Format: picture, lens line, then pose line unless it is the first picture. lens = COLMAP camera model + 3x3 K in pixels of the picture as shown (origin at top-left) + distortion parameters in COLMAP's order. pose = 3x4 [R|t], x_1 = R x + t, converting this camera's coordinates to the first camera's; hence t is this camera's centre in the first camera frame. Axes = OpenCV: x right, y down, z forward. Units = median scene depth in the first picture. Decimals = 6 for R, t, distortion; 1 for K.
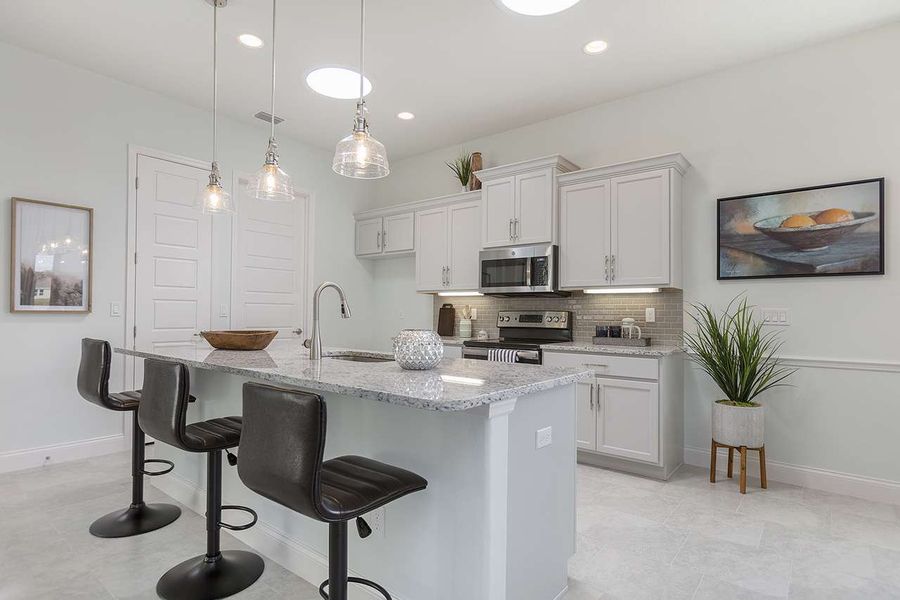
lens RADIAL K [[467.1, 0, 447.9], [0, 467.1, 310.4], [0, 0, 1]] dist [-0.005230, 0.007232]
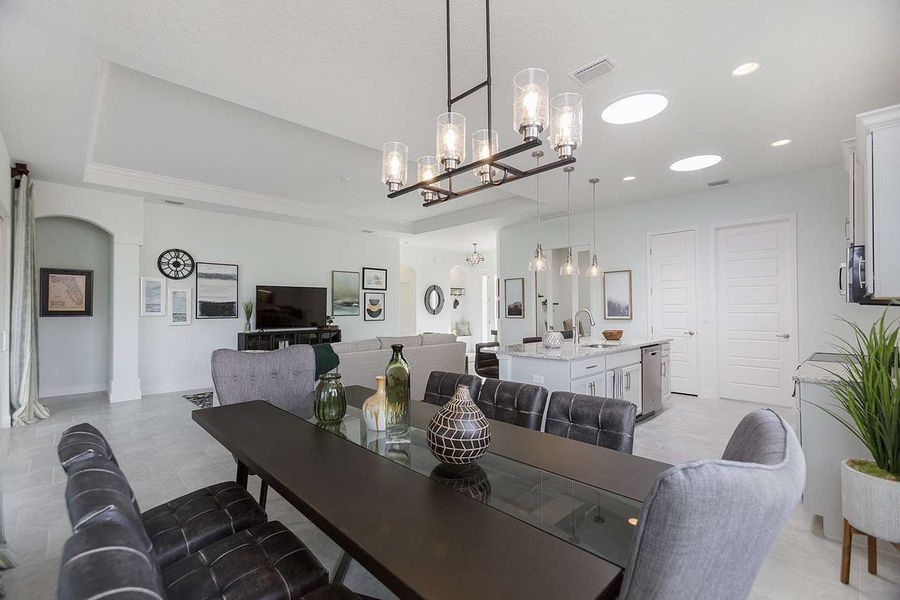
lens RADIAL K [[396.0, 0, 451.2], [0, 396.0, 301.6], [0, 0, 1]] dist [0.001074, 0.000091]
pose [[-0.141482, -0.023702, -0.989657, 1.157053], [0.018721, 0.999470, -0.026613, -0.045099], [0.989764, -0.022293, -0.140964, 0.459484]]
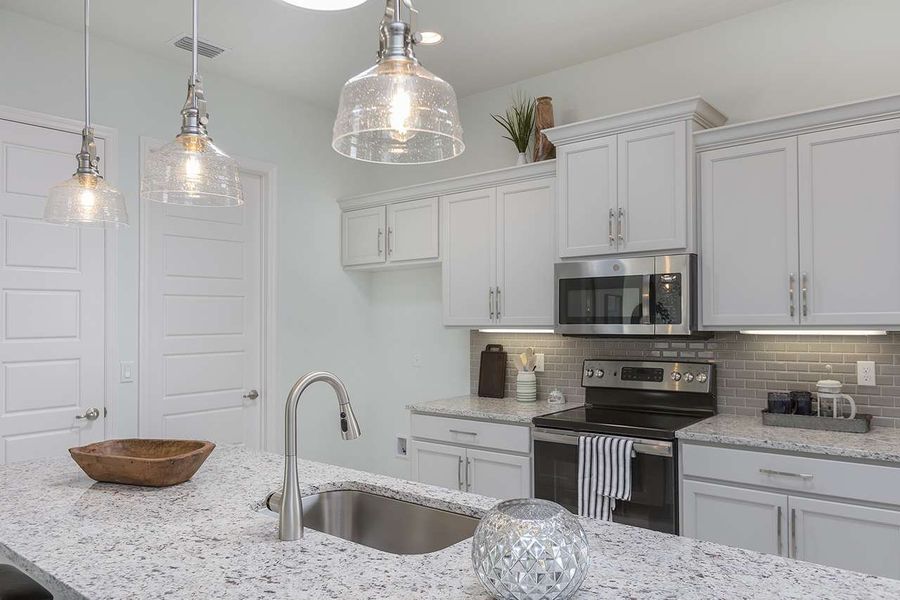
lens RADIAL K [[636.7, 0, 449.2], [0, 636.7, 307.3], [0, 0, 1]] dist [0.003171, 0.002347]
pose [[0.999726, -0.021837, -0.008462, -0.074863], [0.021762, 0.999724, -0.008874, -0.081987], [0.008654, 0.008687, 0.999925, 0.232586]]
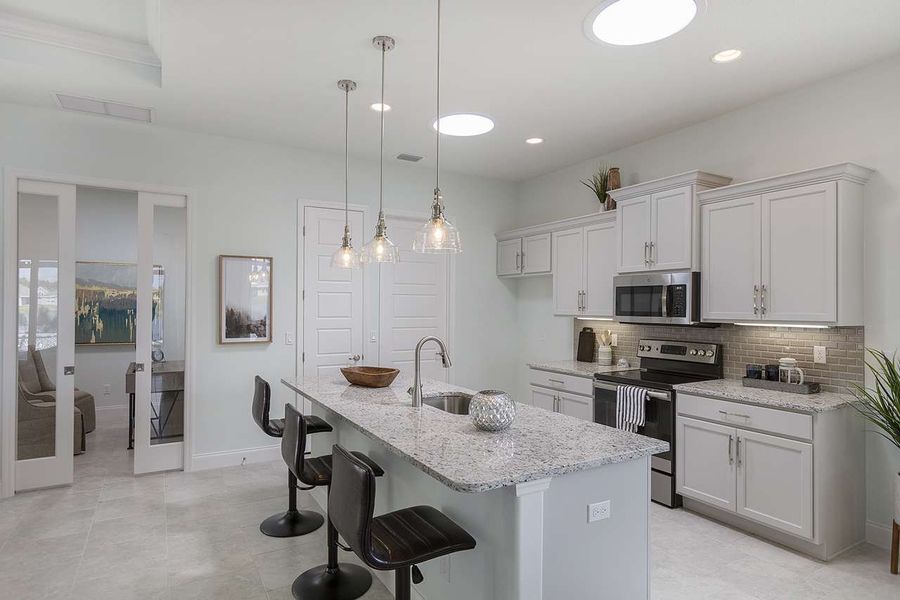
lens RADIAL K [[505.6, 0, 456.0], [0, 505.6, 302.5], [0, 0, 1]] dist [-0.000446, 0.004210]
pose [[0.935959, -0.009959, -0.351969, 0.158994], [0.010497, 0.999945, -0.000379, -0.096885], [0.351953, -0.003340, 0.936012, -0.072887]]
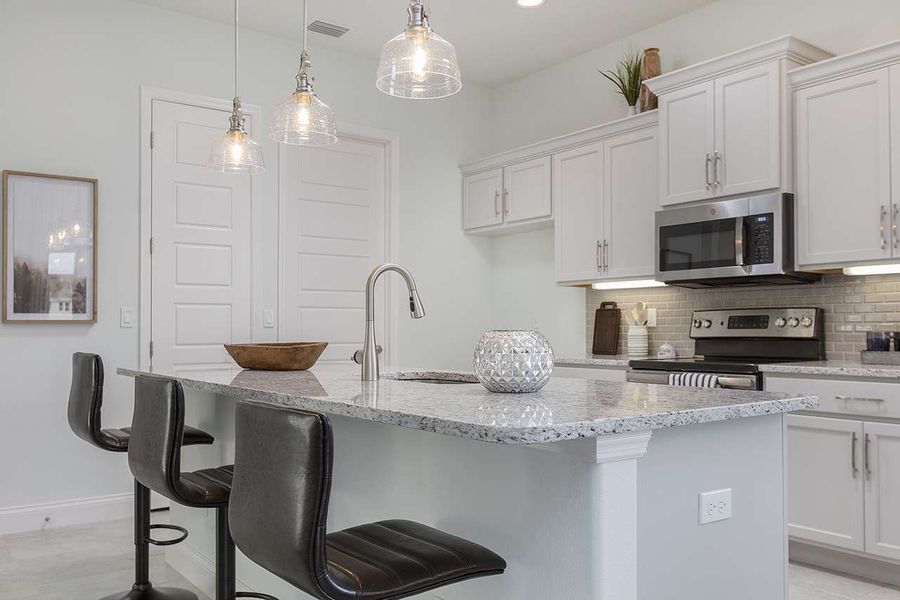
lens RADIAL K [[754.4, 0, 456.2], [0, 754.4, 317.8], [0, 0, 1]] dist [0.016219, -0.026866]
pose [[0.970200, -0.018591, -0.241591, 0.063598], [0.016477, 0.999806, -0.010767, 0.020080], [0.241745, 0.006465, 0.970318, -0.005104]]
